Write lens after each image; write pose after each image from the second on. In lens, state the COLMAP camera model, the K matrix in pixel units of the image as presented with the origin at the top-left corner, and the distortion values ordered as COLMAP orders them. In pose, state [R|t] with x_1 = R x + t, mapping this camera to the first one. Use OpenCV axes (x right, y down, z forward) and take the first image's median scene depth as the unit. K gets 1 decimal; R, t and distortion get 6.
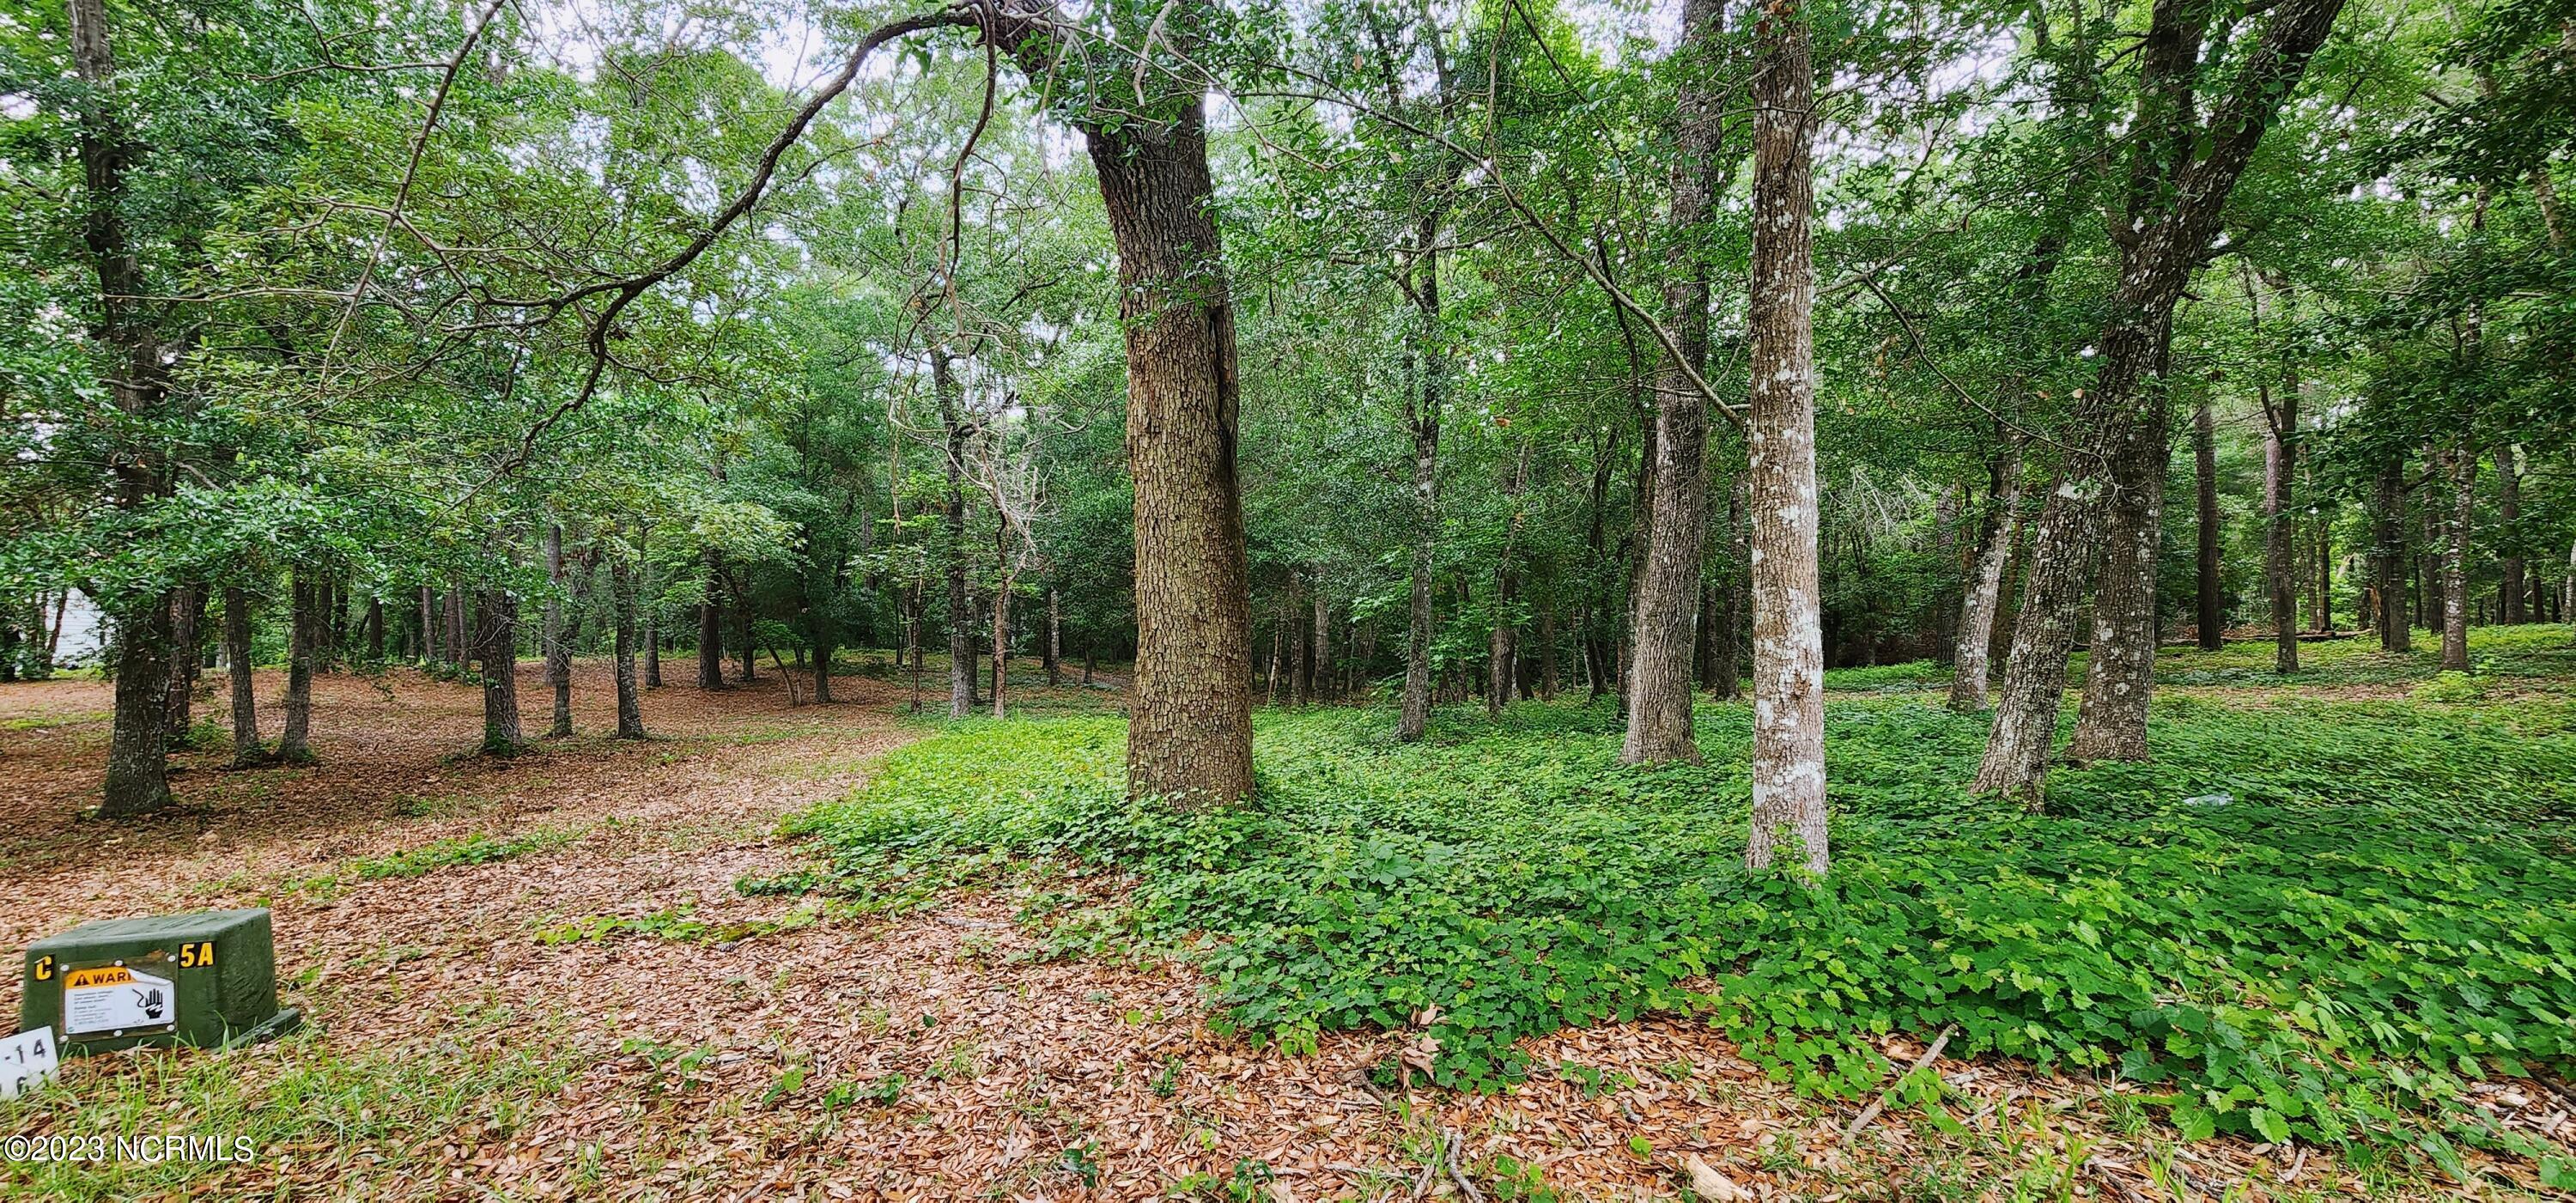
lens RADIAL K [[1060.9, 0, 1288.0], [0, 1060.9, 601.5], [0, 0, 1]] dist [-0.001559, -0.000547]
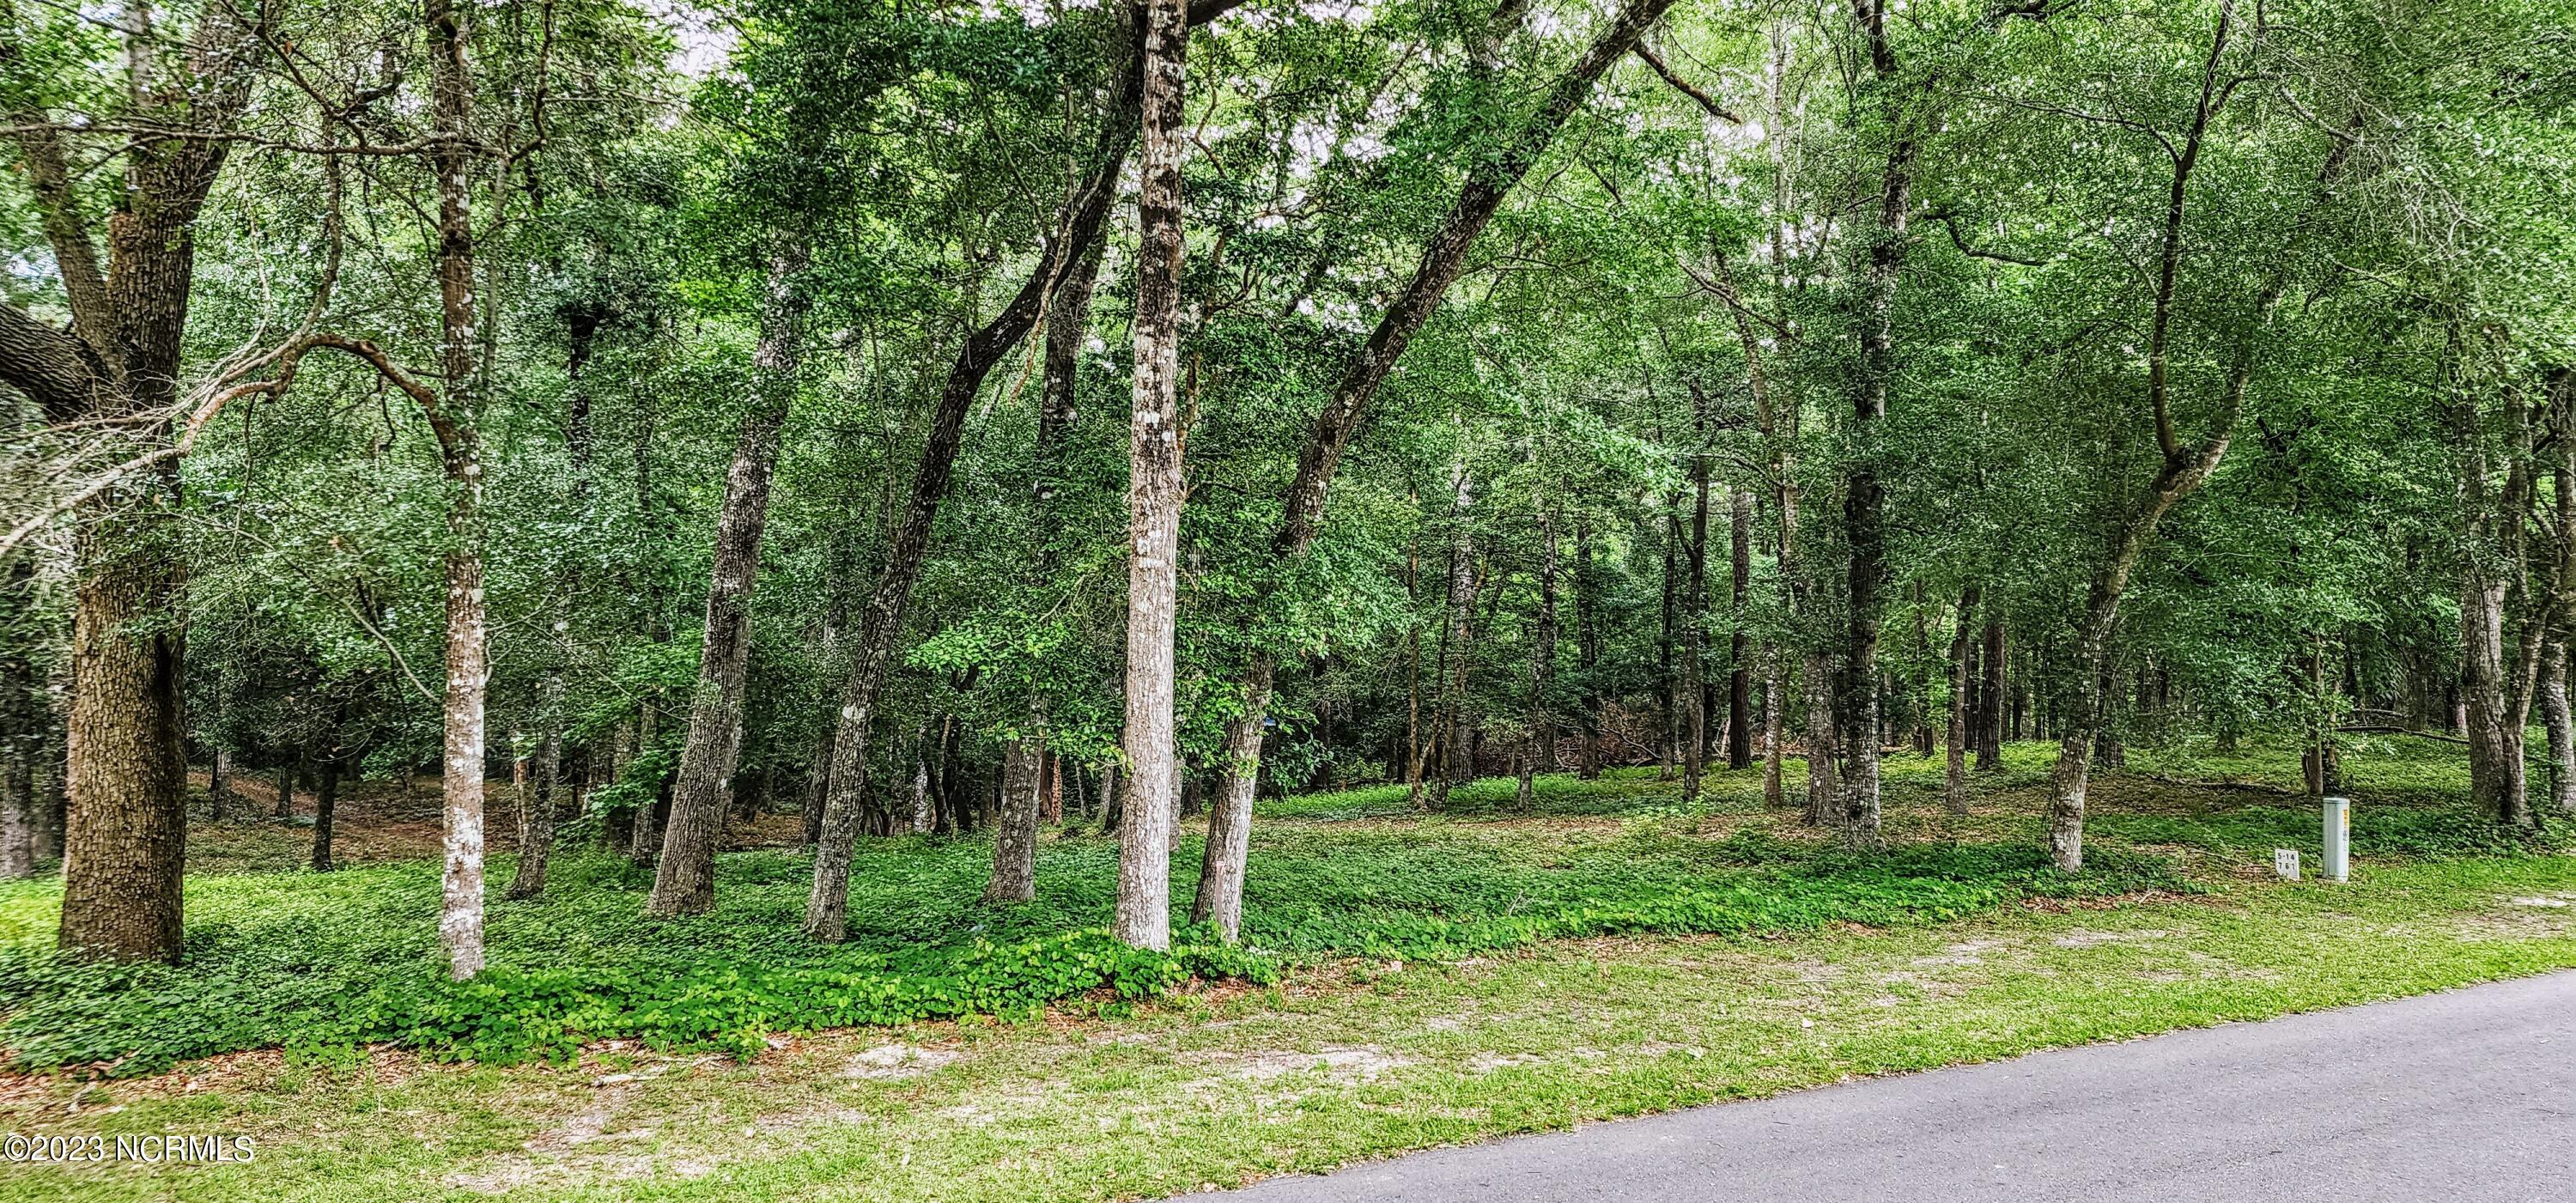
lens RADIAL K [[1679.6, 0, 1288.0], [0, 1679.6, 601.5], [0, 0, 1]] dist [0.083968, -0.080821]
pose [[0.949951, 0.031433, 0.310813, 0.561380], [-0.019226, 0.998922, -0.042261, -0.162030], [-0.311806, 0.034170, 0.949531, -1.303055]]
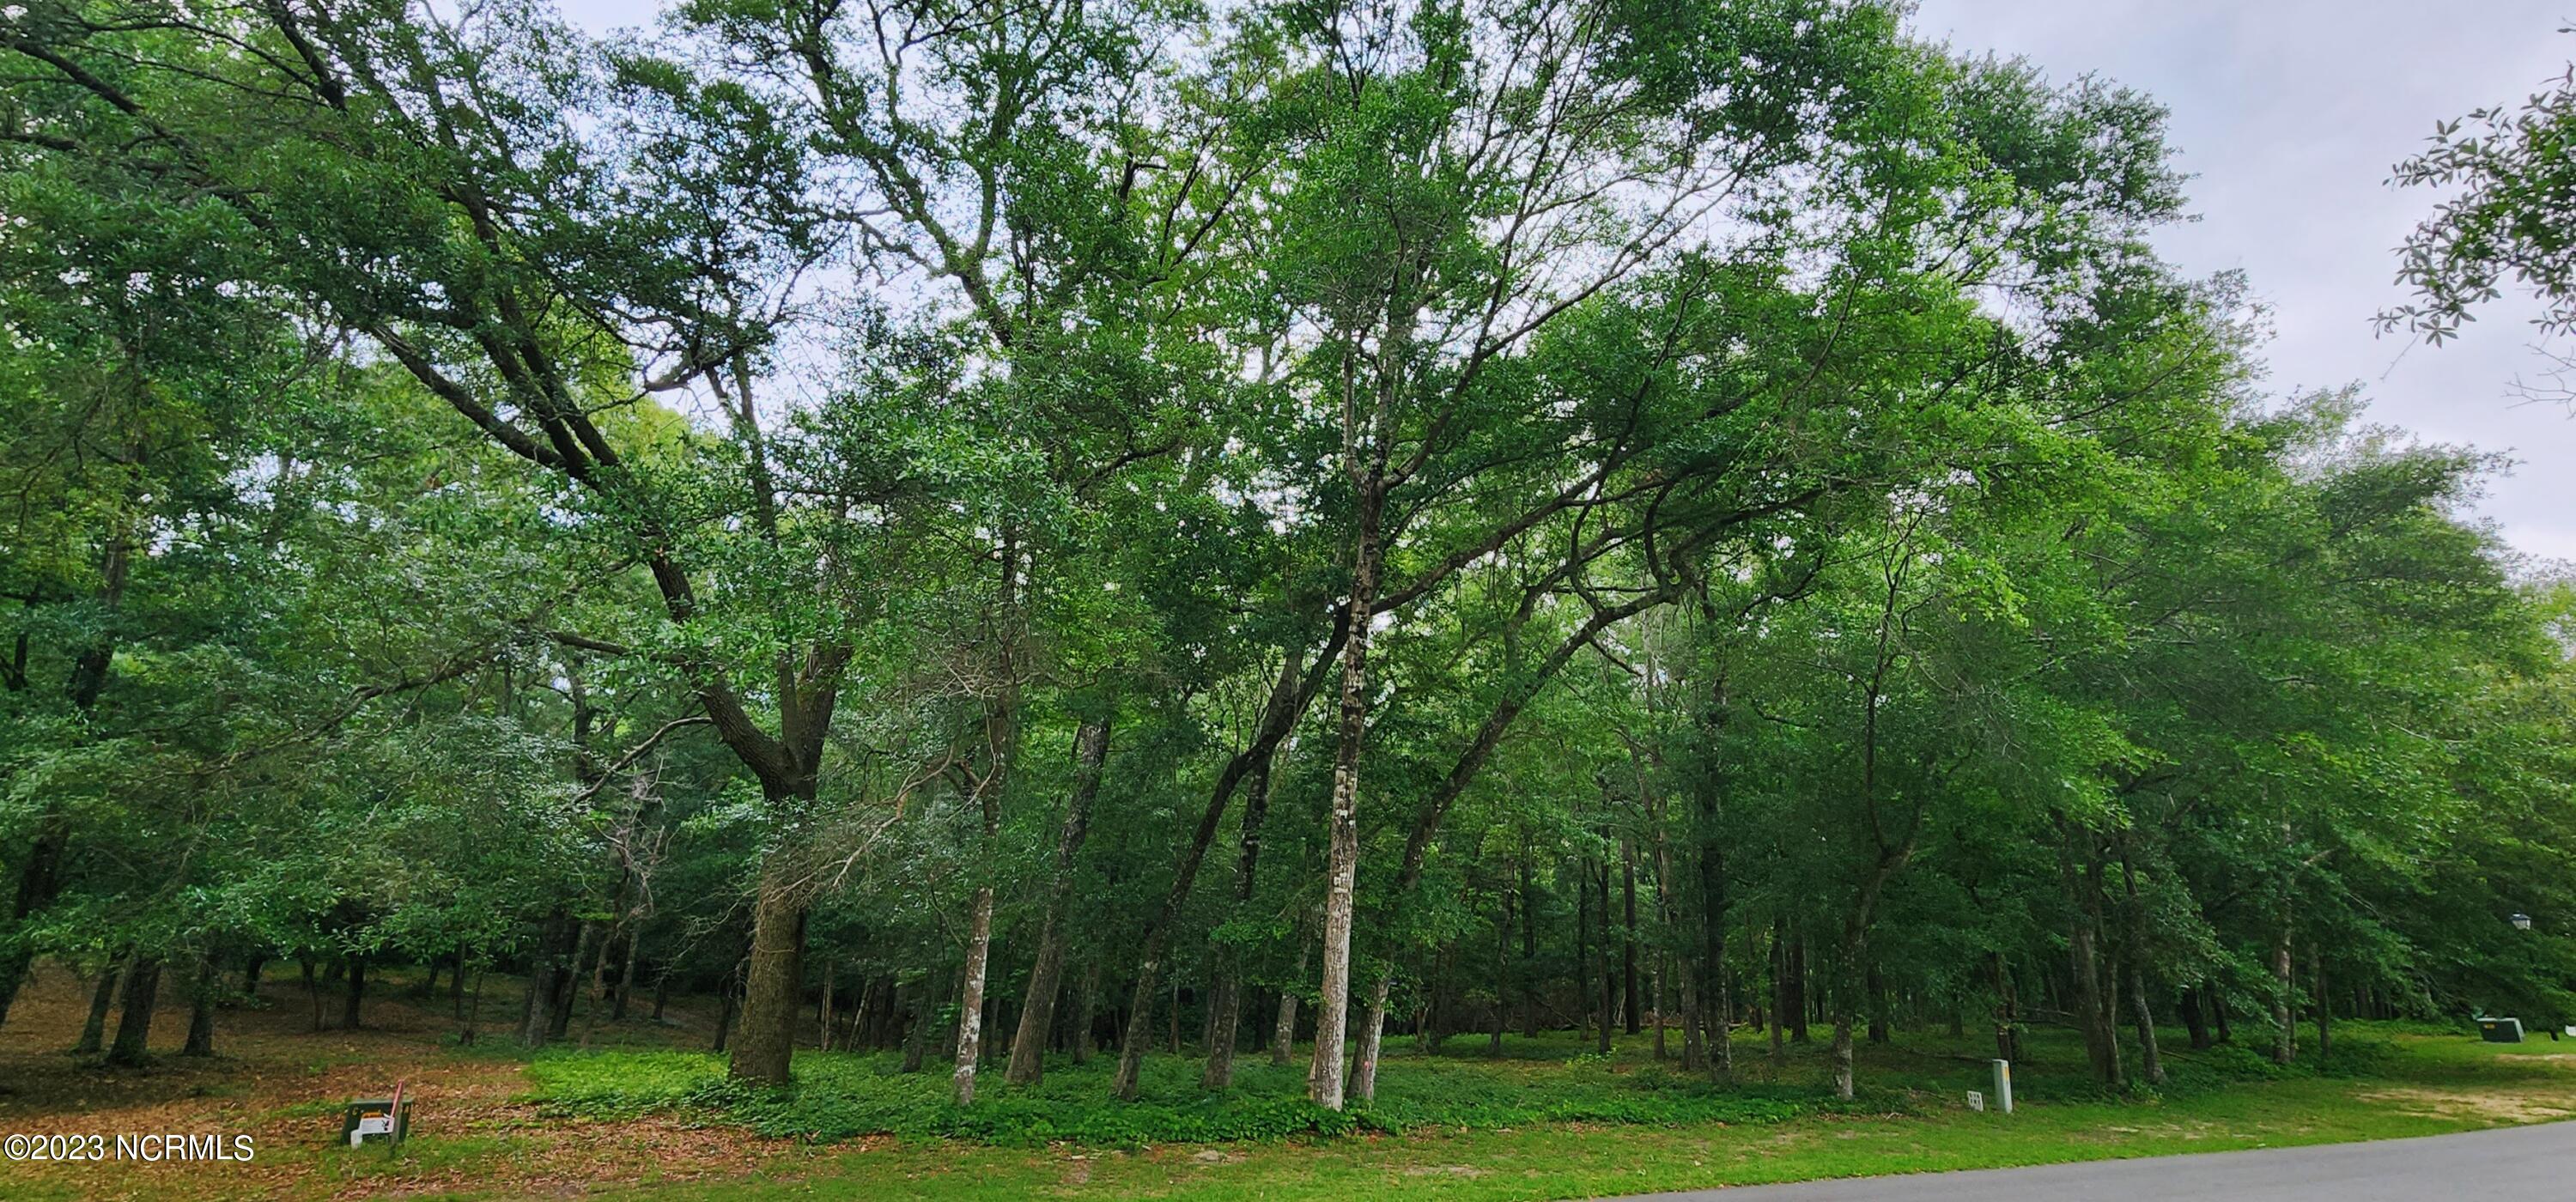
lens RADIAL K [[1147.9, 0, 1288.0], [0, 1147.9, 601.0], [0, 0, 1]] dist [-0.000104, -0.000281]
pose [[0.951612, 0.146334, 0.270225, 0.170667], [-0.064226, 0.954631, -0.290782, -0.153278], [-0.300516, 0.259356, 0.917837, -1.797697]]
